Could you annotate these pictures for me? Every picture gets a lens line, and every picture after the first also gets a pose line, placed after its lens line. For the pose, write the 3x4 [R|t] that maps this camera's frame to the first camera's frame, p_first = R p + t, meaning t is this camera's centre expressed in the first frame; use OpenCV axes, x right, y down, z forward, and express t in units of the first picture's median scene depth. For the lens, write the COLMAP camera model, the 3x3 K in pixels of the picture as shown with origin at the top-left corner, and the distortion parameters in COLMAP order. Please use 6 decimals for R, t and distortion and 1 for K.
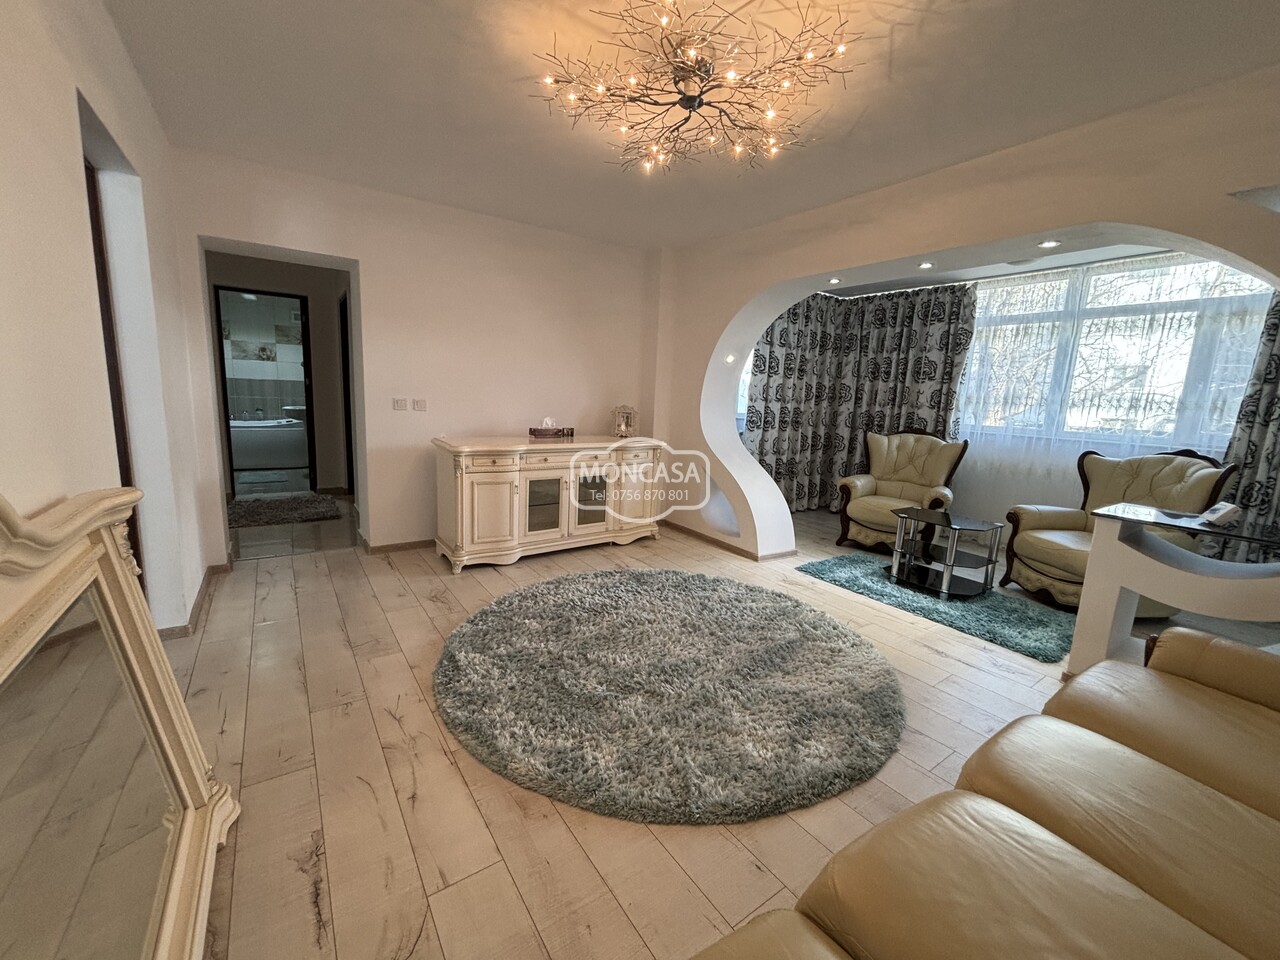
lens RADIAL K [[515.2, 0, 640.0], [0, 515.2, 480.0], [0, 0, 1]] dist [0.001542, 0.007284]
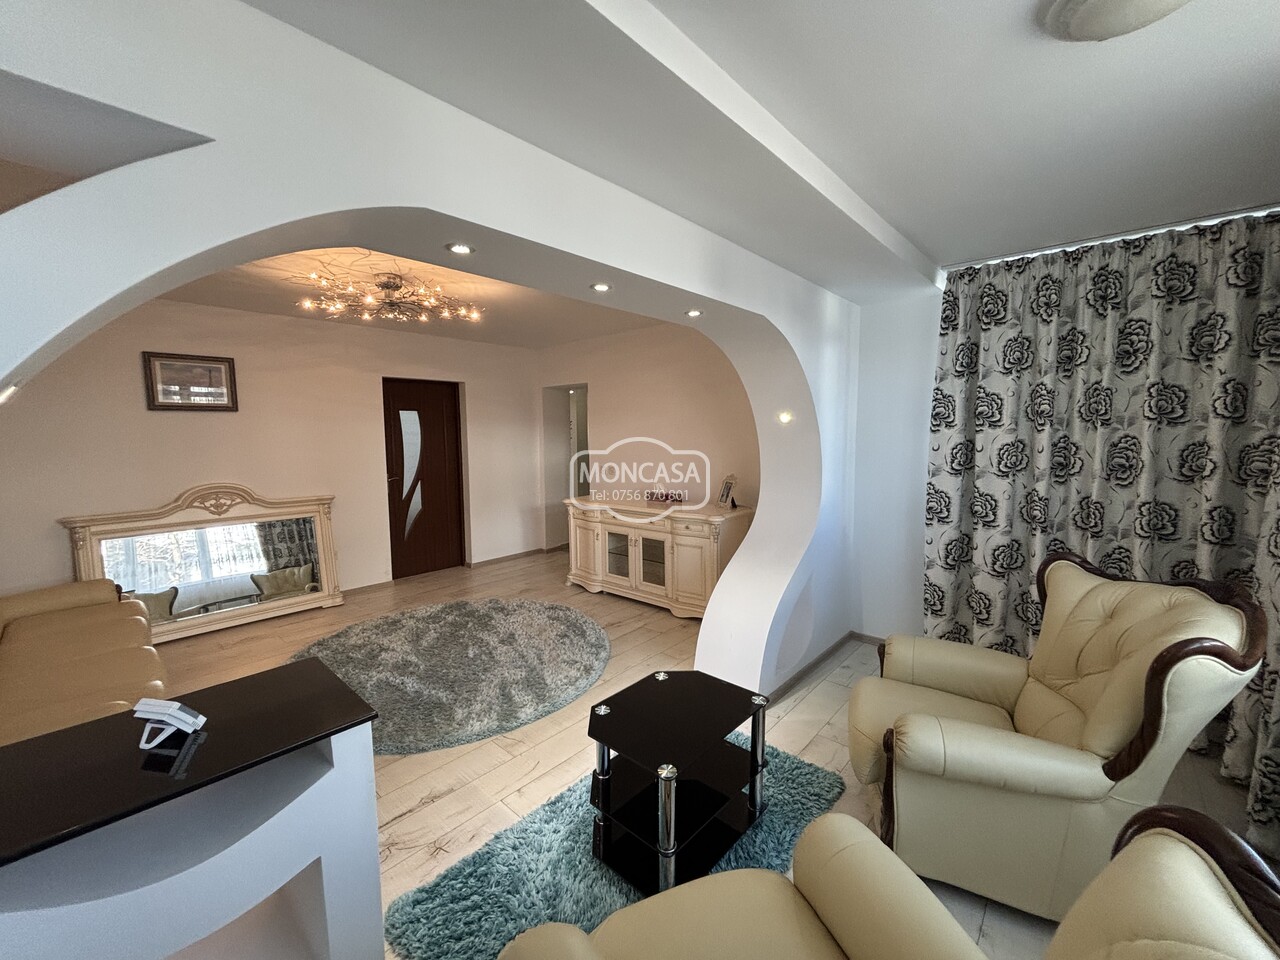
lens RADIAL K [[508.4, 0, 637.6], [0, 508.4, 479.2], [0, 0, 1]] dist [0.006732, -0.000271]
pose [[0.222487, 0.038722, -0.974166, 0.962612], [-0.141206, 0.989955, 0.007100, -0.139613], [0.964656, 0.135979, 0.225719, 0.730958]]
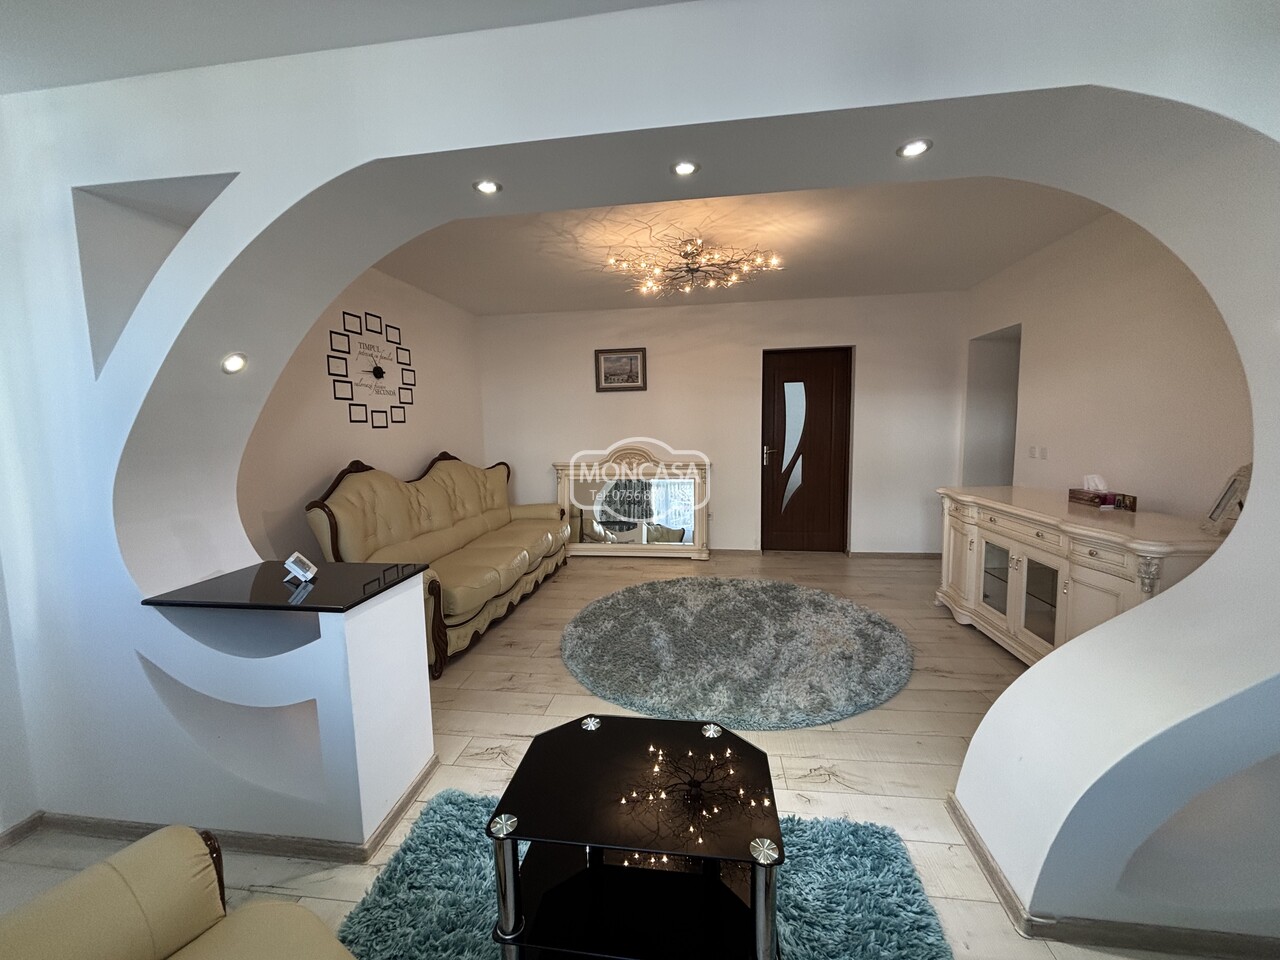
lens RADIAL K [[508.4, 0, 637.6], [0, 508.4, 479.2], [0, 0, 1]] dist [0.006732, -0.000271]
pose [[-0.683109, 0.041715, -0.729124, 0.744377], [-0.134490, 0.974107, 0.181734, -0.164956], [0.717826, 0.222204, -0.659812, 1.062824]]
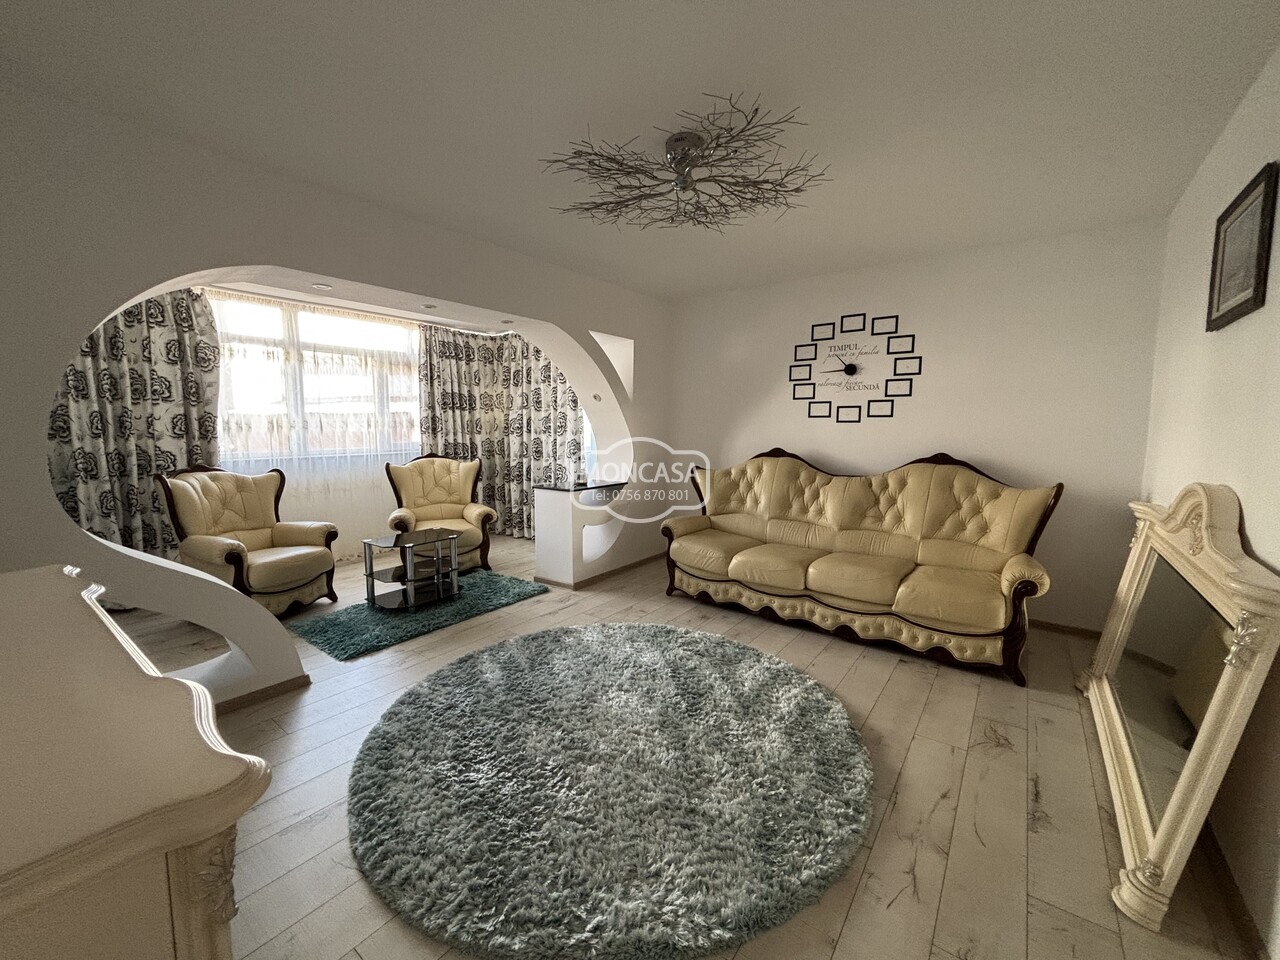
lens RADIAL K [[508.4, 0, 637.6], [0, 508.4, 479.2], [0, 0, 1]] dist [0.006732, -0.000271]
pose [[-0.301480, -0.155027, 0.940785, -0.493905], [0.145247, 0.967710, 0.206009, -0.179963], [-0.942345, 0.198754, -0.269228, 0.747027]]
